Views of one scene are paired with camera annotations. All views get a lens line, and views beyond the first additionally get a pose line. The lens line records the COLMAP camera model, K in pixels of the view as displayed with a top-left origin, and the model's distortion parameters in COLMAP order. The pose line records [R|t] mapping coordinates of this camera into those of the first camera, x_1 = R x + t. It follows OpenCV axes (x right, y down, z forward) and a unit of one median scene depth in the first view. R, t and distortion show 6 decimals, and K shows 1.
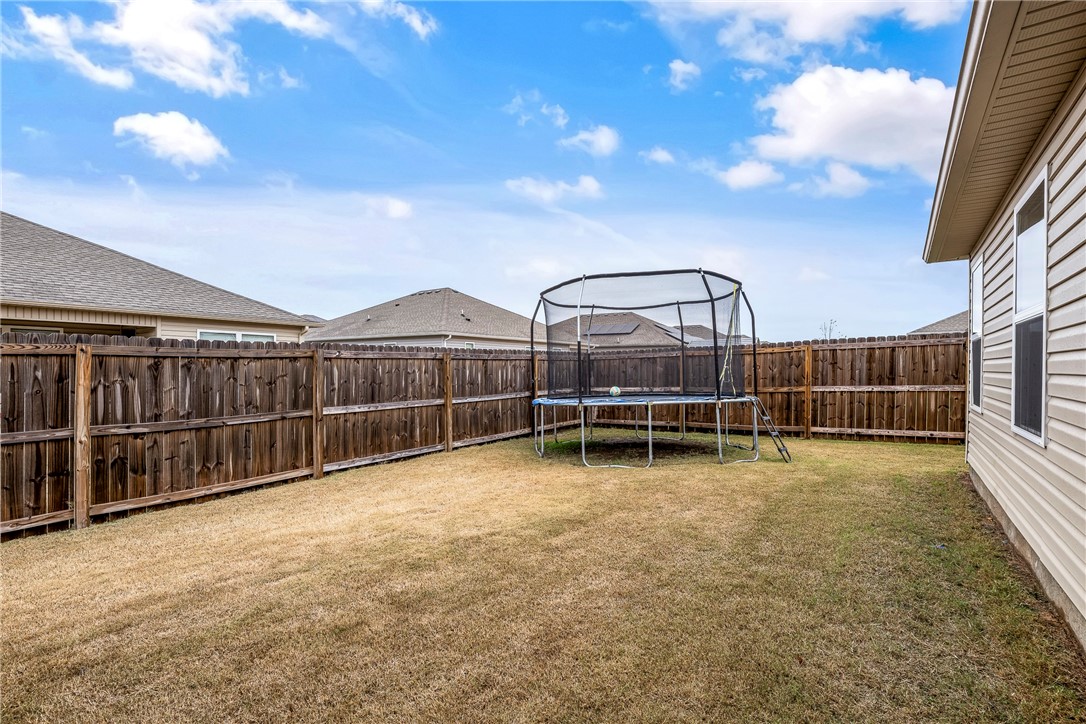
lens RADIAL K [[499.0, 0, 540.8], [0, 499.0, 368.2], [0, 0, 1]] dist [-0.004723, -0.000247]
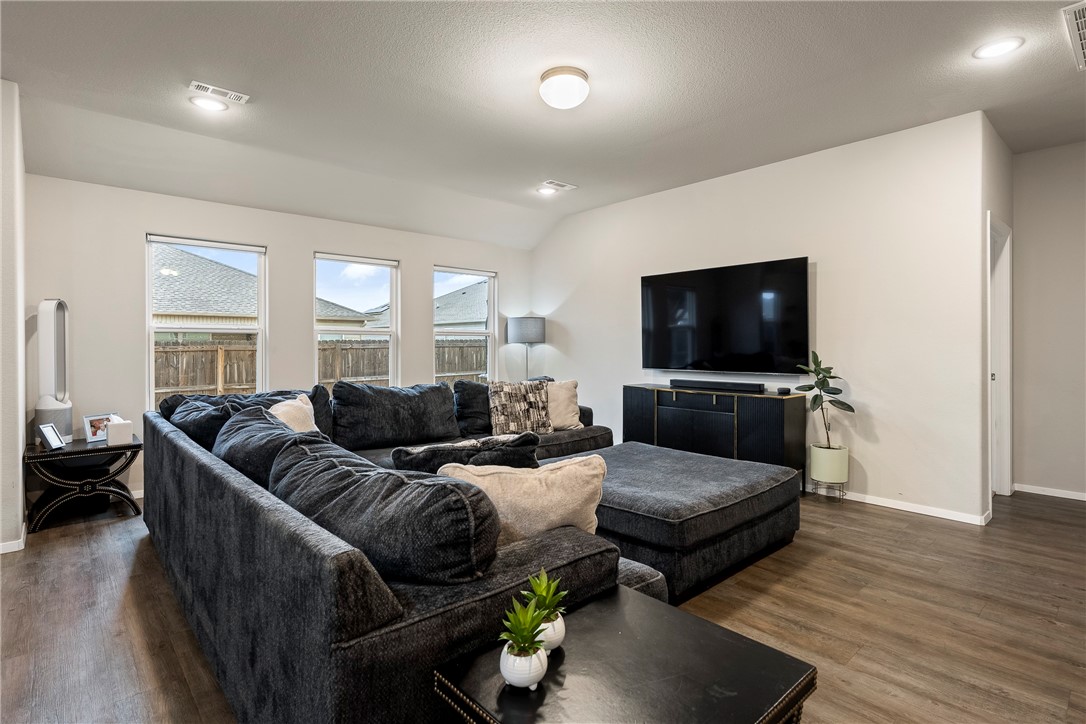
lens RADIAL K [[540.4, 0, 543.0], [0, 540.4, 344.0], [0, 0, 1]] dist [-0.004606, -0.000163]
pose [[0.977048, -0.006829, -0.212910, 0.766274], [0.006112, 0.999973, -0.004029, -0.030140], [0.212932, 0.002635, 0.977064, -0.802847]]
